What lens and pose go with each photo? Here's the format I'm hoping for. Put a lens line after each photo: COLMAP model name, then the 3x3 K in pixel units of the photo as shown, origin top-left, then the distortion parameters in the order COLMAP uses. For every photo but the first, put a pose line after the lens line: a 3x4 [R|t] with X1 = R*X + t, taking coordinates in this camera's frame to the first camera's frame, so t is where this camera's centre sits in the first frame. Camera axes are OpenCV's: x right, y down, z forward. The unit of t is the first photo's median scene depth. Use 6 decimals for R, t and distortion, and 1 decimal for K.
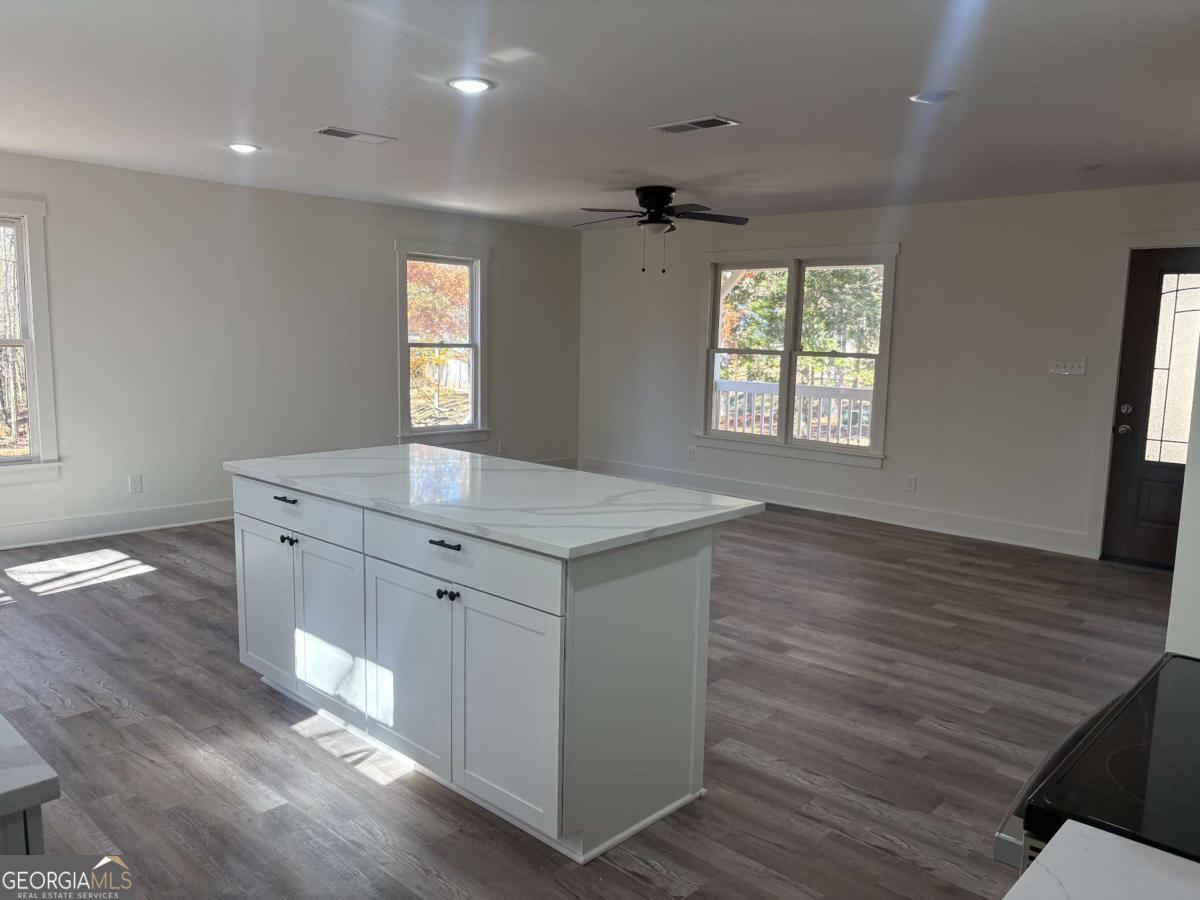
lens RADIAL K [[909.0, 0, 594.2], [0, 909.0, 453.4], [0, 0, 1]] dist [0.028065, 0.002398]
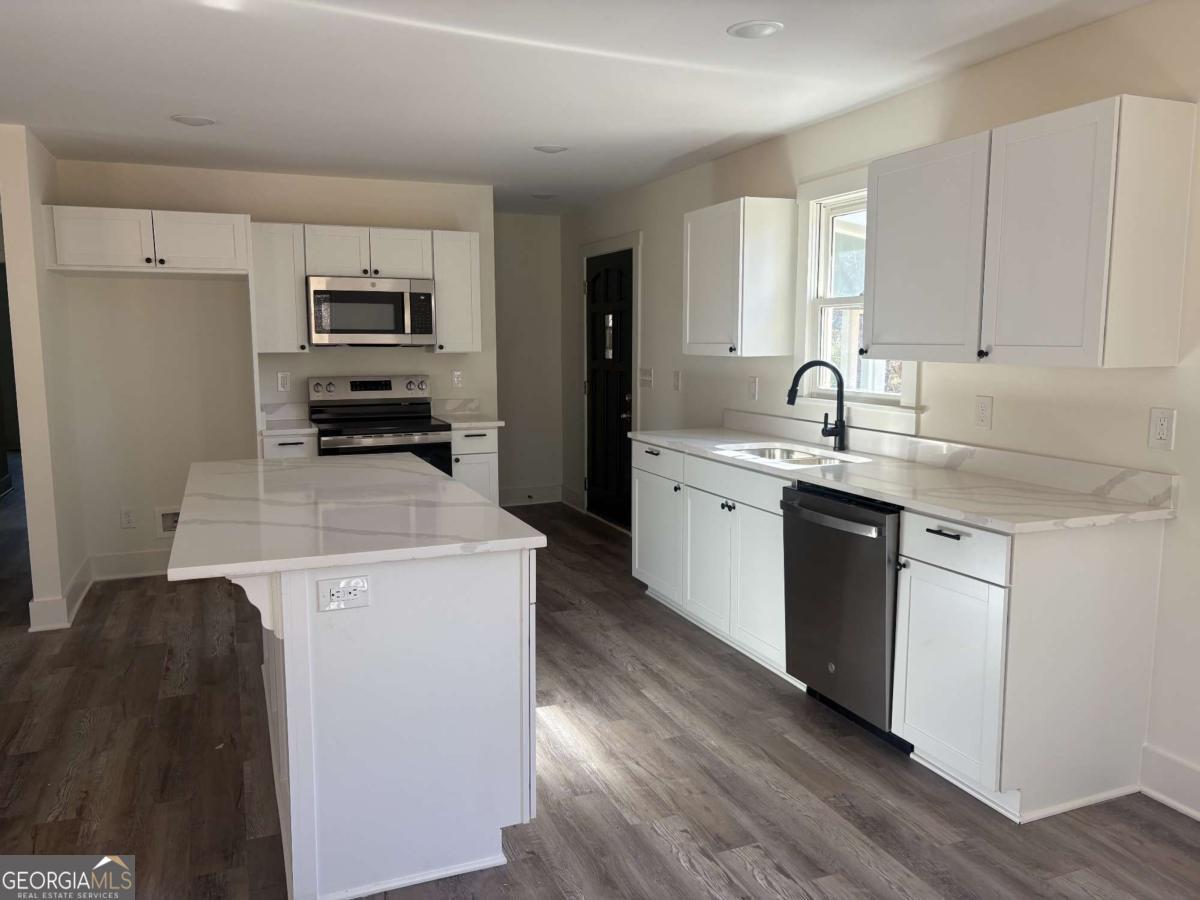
lens RADIAL K [[910.5, 0, 603.1], [0, 910.5, 443.4], [0, 0, 1]] dist [0.027556, -0.000378]
pose [[-0.910825, -0.068339, 0.407095, -0.679505], [0.038426, 0.967882, 0.248452, -0.212043], [-0.410999, 0.241939, -0.878945, 1.482044]]
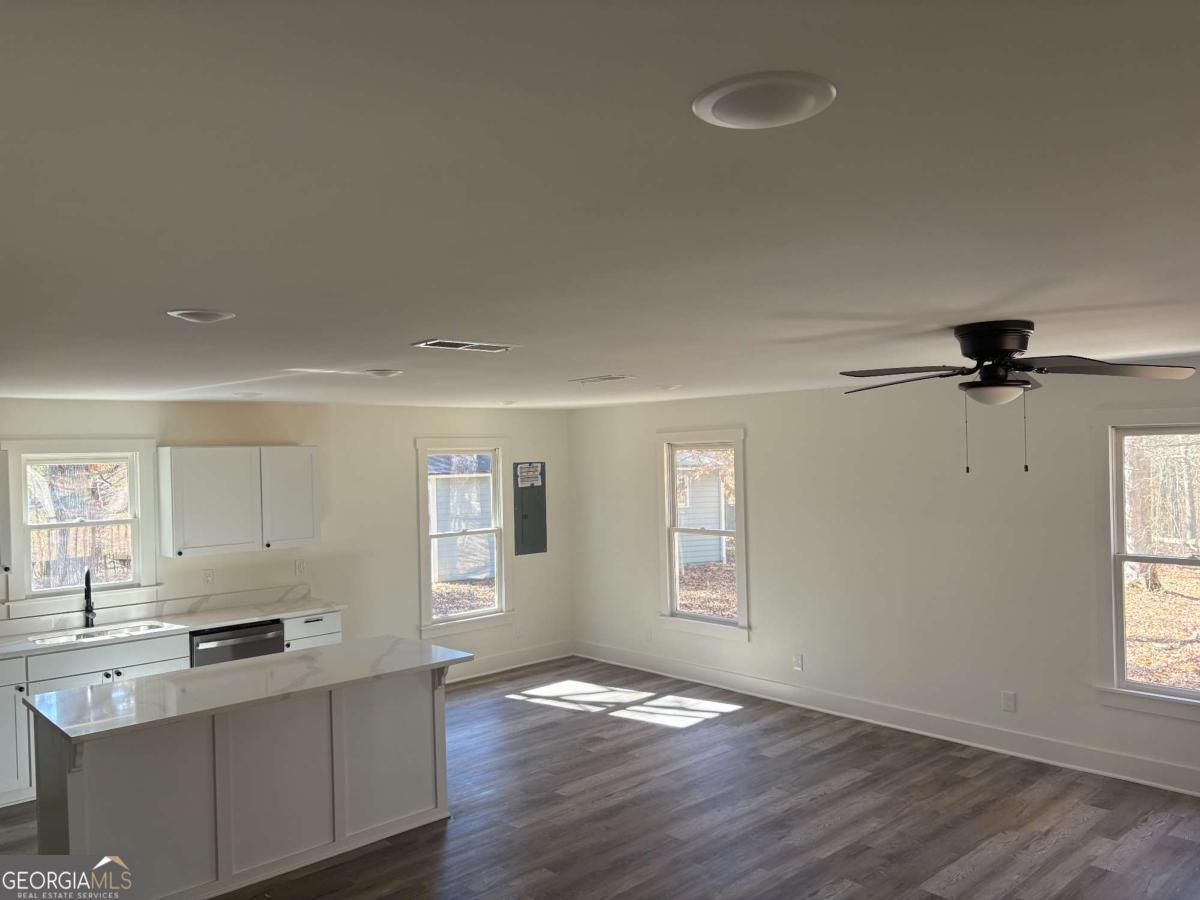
lens RADIAL K [[916.1, 0, 596.4], [0, 916.1, 453.9], [0, 0, 1]] dist [0.006818, 0.001330]
pose [[-0.080857, -0.018249, -0.996559, 1.066735], [-0.109335, 0.993961, -0.009330, -0.302834], [0.990711, 0.108204, -0.082364, 1.371711]]
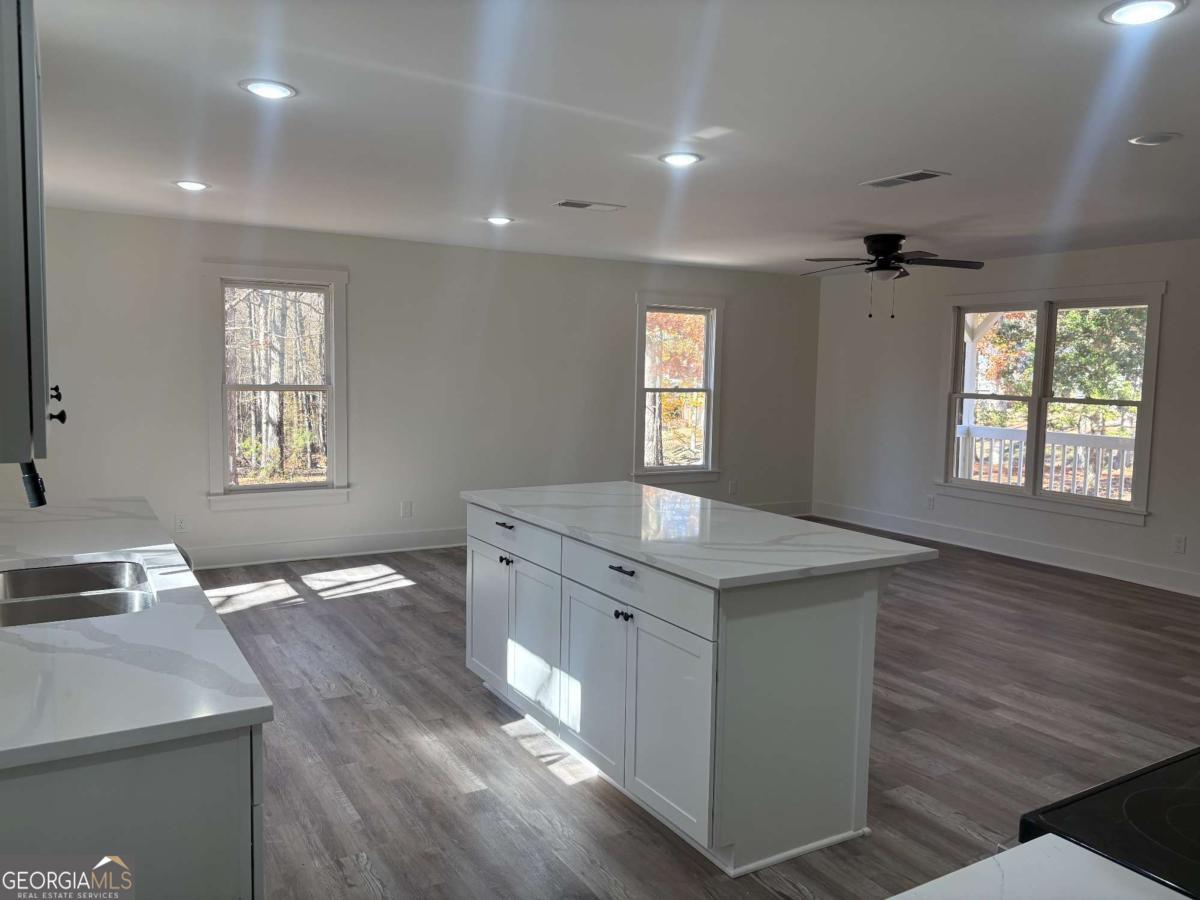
lens RADIAL K [[910.5, 0, 603.1], [0, 910.5, 443.4], [0, 0, 1]] dist [0.027556, -0.000378]
pose [[0.961935, 0.020267, -0.272527, 0.082677], [-0.035706, 0.998018, -0.051812, 0.001761], [0.270937, 0.059571, 0.960752, -0.069556]]
